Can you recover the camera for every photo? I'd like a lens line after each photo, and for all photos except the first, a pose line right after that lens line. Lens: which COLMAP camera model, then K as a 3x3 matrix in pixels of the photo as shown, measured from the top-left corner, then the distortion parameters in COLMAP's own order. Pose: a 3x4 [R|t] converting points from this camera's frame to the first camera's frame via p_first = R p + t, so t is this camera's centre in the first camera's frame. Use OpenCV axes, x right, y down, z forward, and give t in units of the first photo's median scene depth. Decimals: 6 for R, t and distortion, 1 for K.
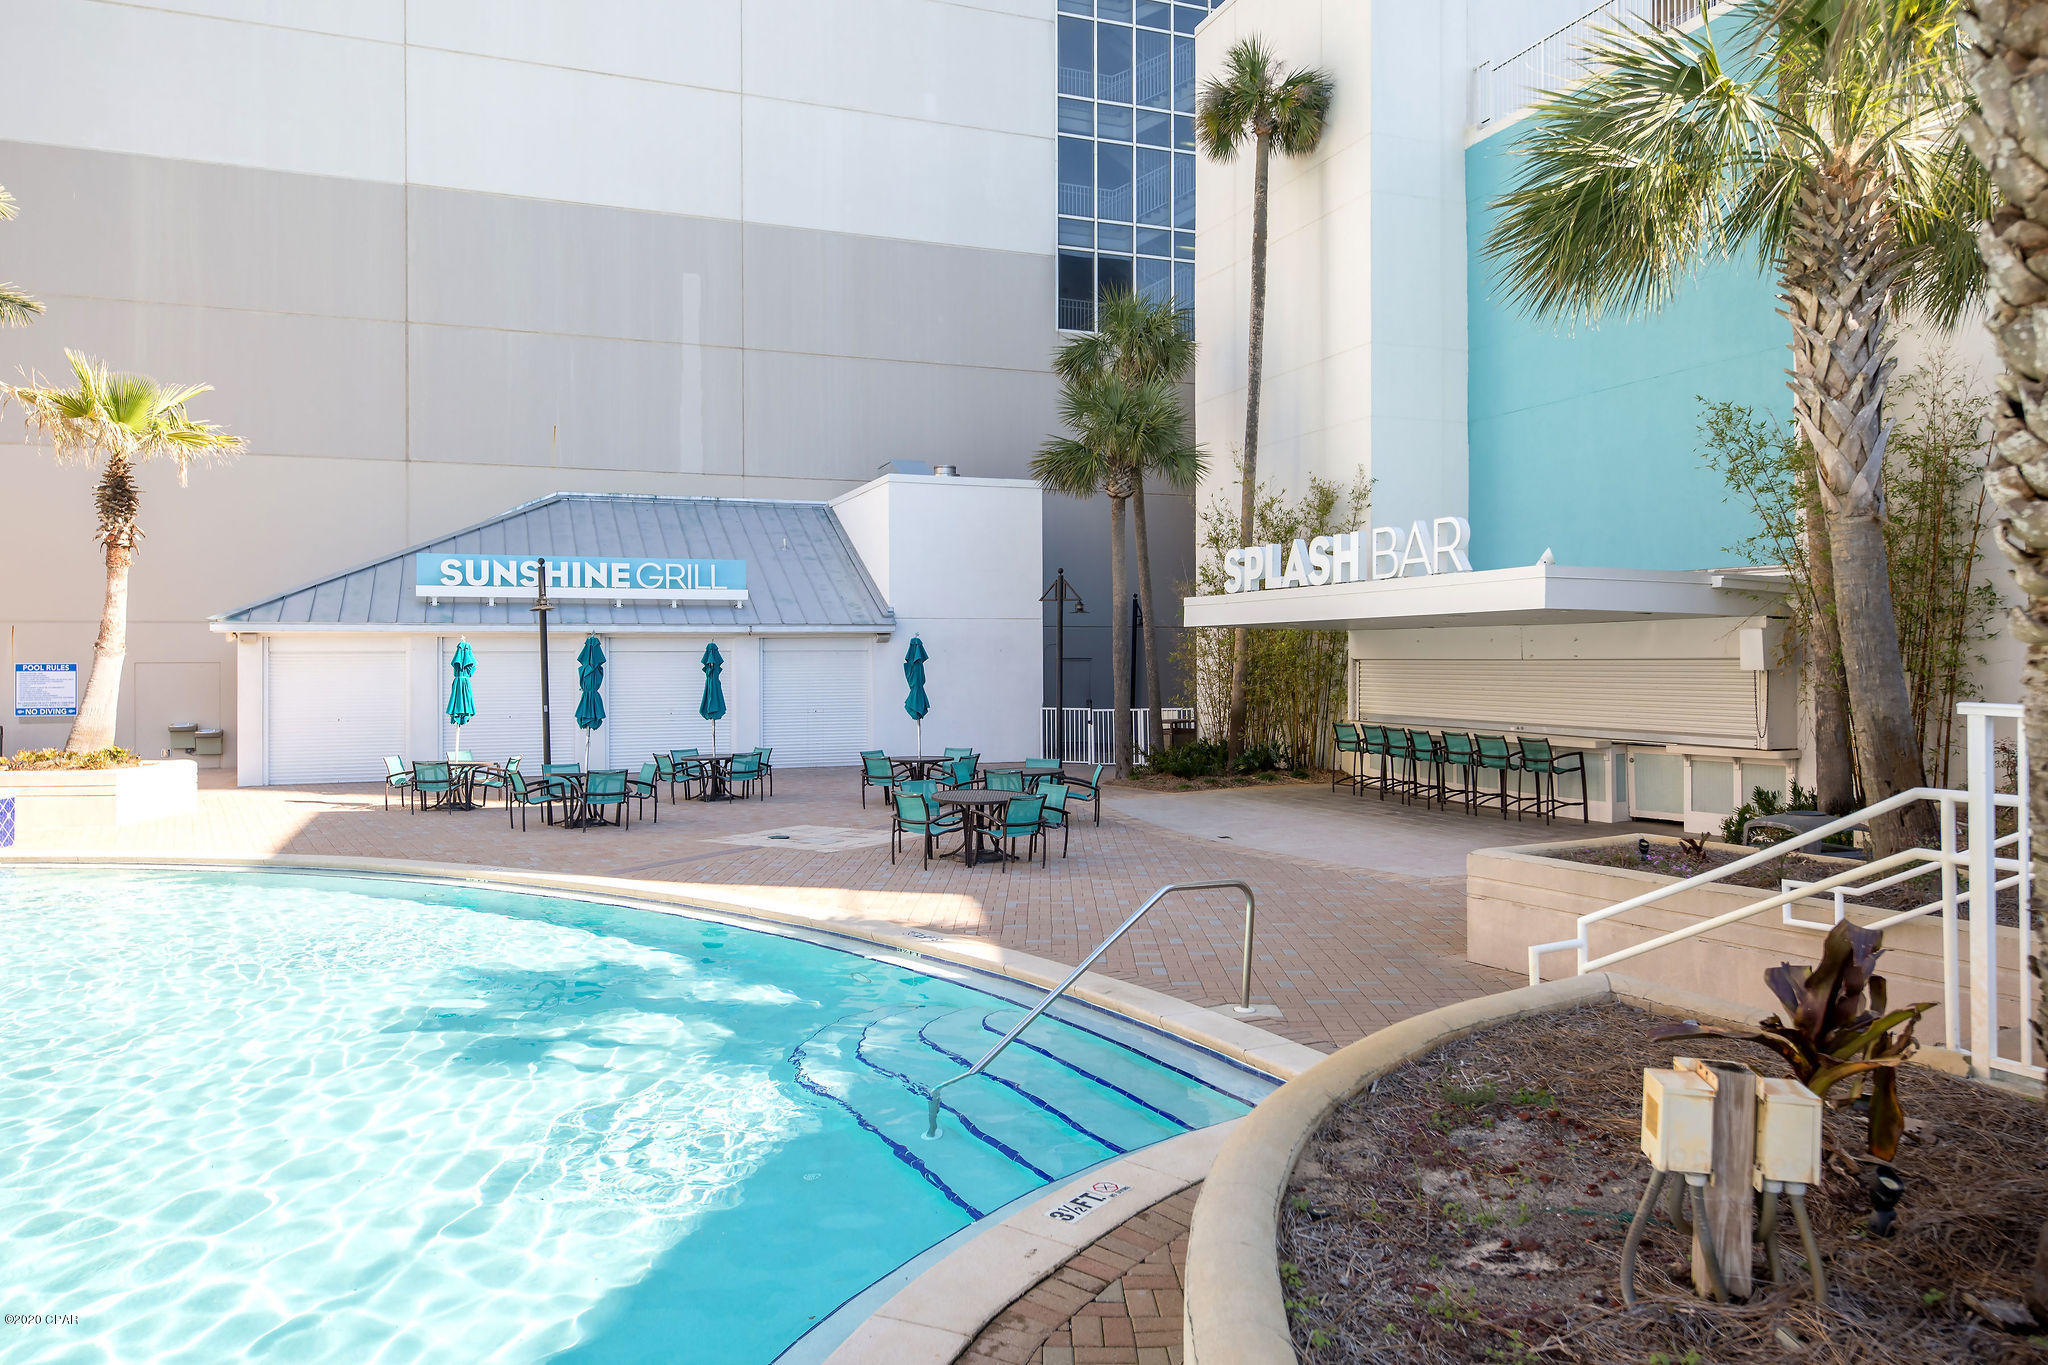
lens RADIAL K [[1423.5, 0, 1024.0], [0, 1423.5, 682.5], [0, 0, 1]] dist [0.003442, 0.000346]
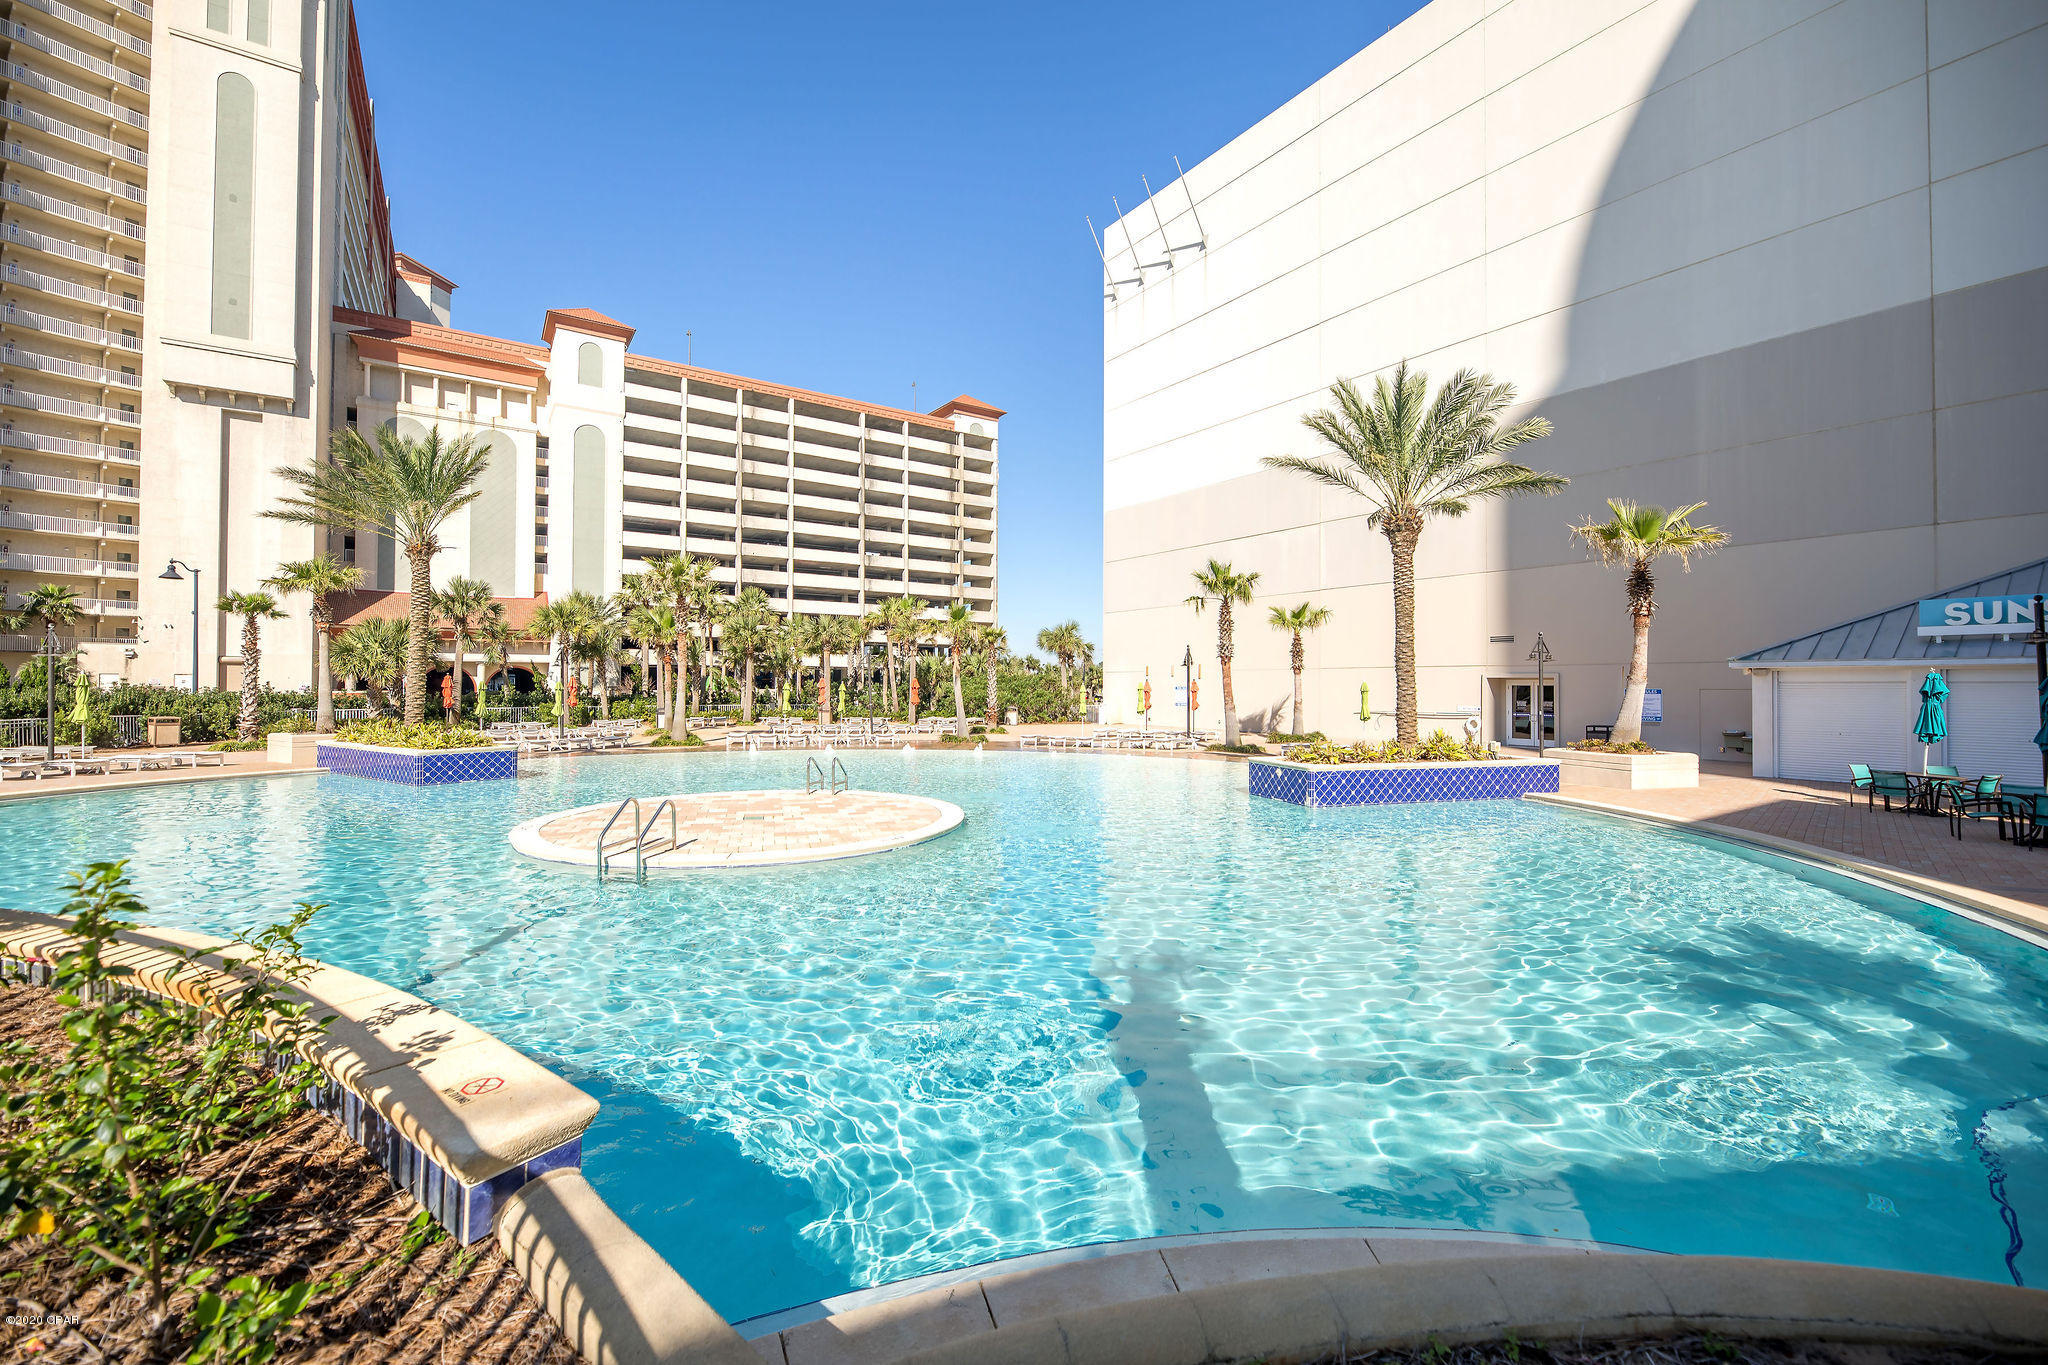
lens RADIAL K [[850.2, 0, 1024.0], [0, 850.2, 682.5], [0, 0, 1]] dist [-0.003094, -0.000439]
pose [[0.207727, 0.000580, -0.978187, 0.130270], [-0.022574, 0.999736, -0.004201, -0.000729], [0.977926, 0.022954, 0.207685, 0.112282]]
